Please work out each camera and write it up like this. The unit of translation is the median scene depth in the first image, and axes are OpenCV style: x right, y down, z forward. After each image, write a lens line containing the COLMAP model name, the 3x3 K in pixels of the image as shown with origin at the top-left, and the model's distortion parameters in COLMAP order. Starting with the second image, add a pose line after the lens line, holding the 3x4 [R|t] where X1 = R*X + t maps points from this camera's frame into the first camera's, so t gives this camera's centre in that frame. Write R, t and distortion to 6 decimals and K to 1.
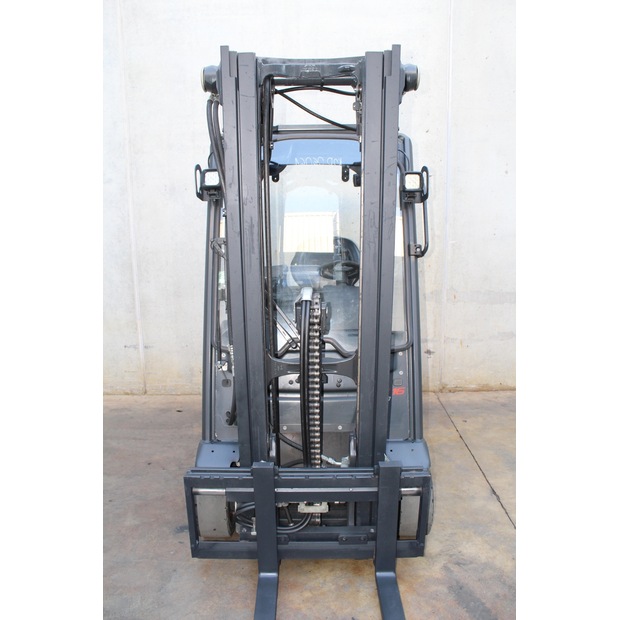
lens RADIAL K [[507.5, 0, 309.1], [0, 507.5, 316.2], [0, 0, 1]] dist [-0.165650, 0.137474]
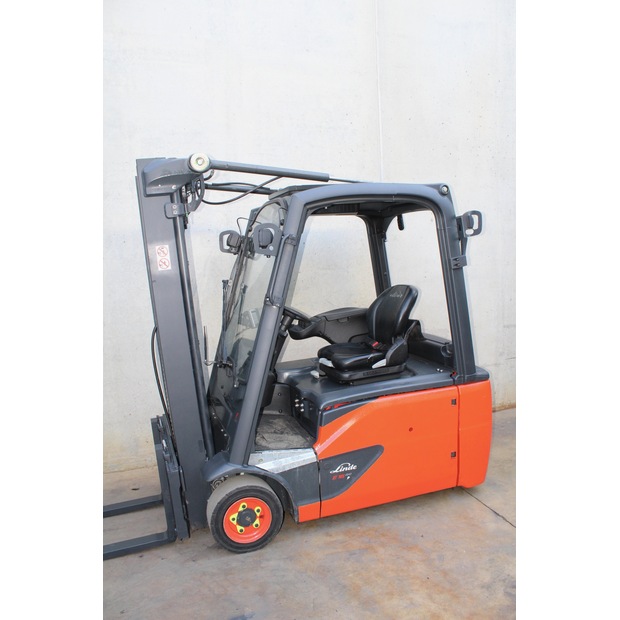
lens RADIAL K [[507.5, 0, 309.1], [0, 507.5, 316.2], [0, 0, 1]] dist [-0.165650, 0.137474]
pose [[0.944406, -0.063252, 0.322639, -0.238732], [0.093208, 0.992568, -0.078241, -0.017984], [-0.315292, 0.103964, 0.943283, 0.054693]]
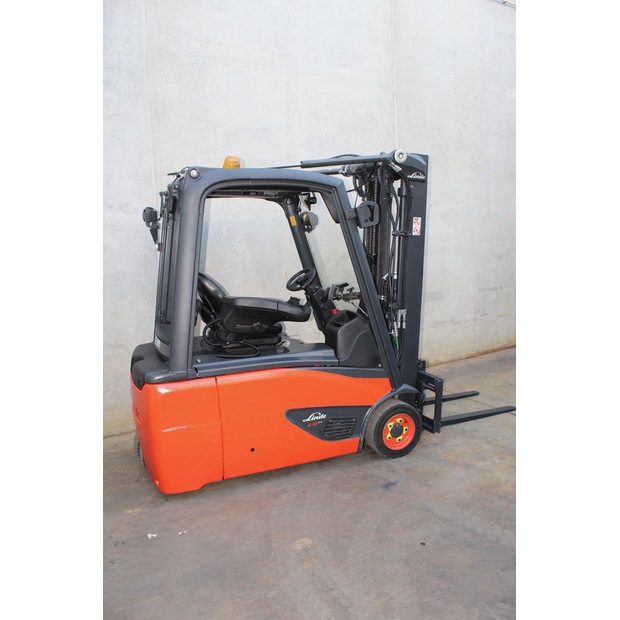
lens RADIAL K [[507.5, 0, 309.1], [0, 507.5, 316.2], [0, 0, 1]] dist [-0.165650, 0.137474]
pose [[0.856216, -0.101737, 0.506502, -0.657477], [0.132029, 0.990952, -0.024145, 0.005761], [-0.499463, 0.087546, 0.861901, -0.017612]]
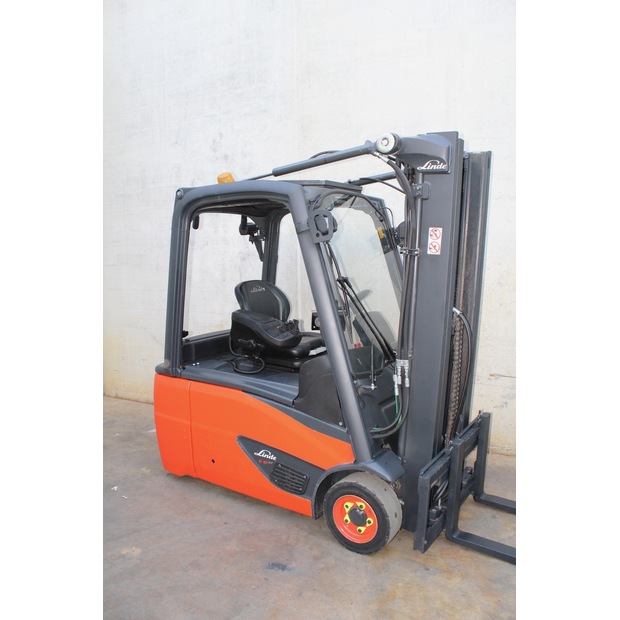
lens RADIAL K [[507.5, 0, 309.1], [0, 507.5, 316.2], [0, 0, 1]] dist [-0.165650, 0.137474]
pose [[0.901716, 0.049296, -0.429509, 0.136729], [-0.082136, 0.994918, -0.058247, -0.014169], [0.424455, 0.087801, 0.901182, 0.053157]]
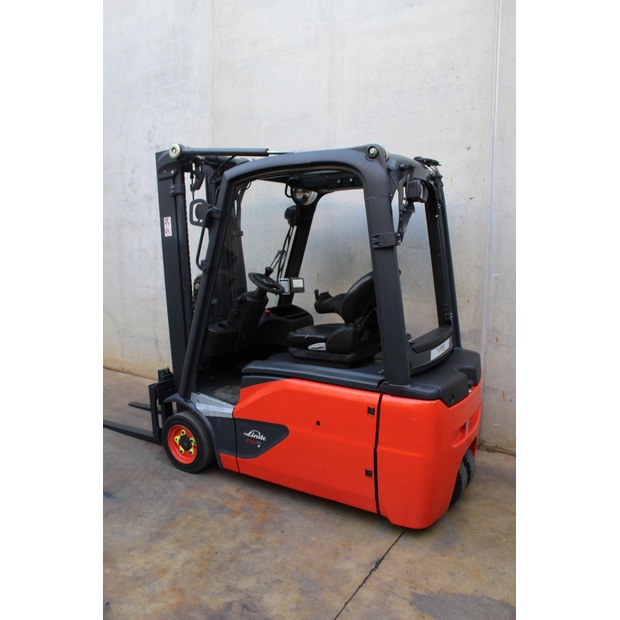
lens RADIAL K [[507.5, 0, 309.1], [0, 507.5, 316.2], [0, 0, 1]] dist [-0.165650, 0.137474]
pose [[0.853388, 0.094755, -0.512591, 0.481869], [-0.123247, 0.992137, -0.021787, -0.021929], [0.506496, 0.081768, 0.858356, 0.126173]]
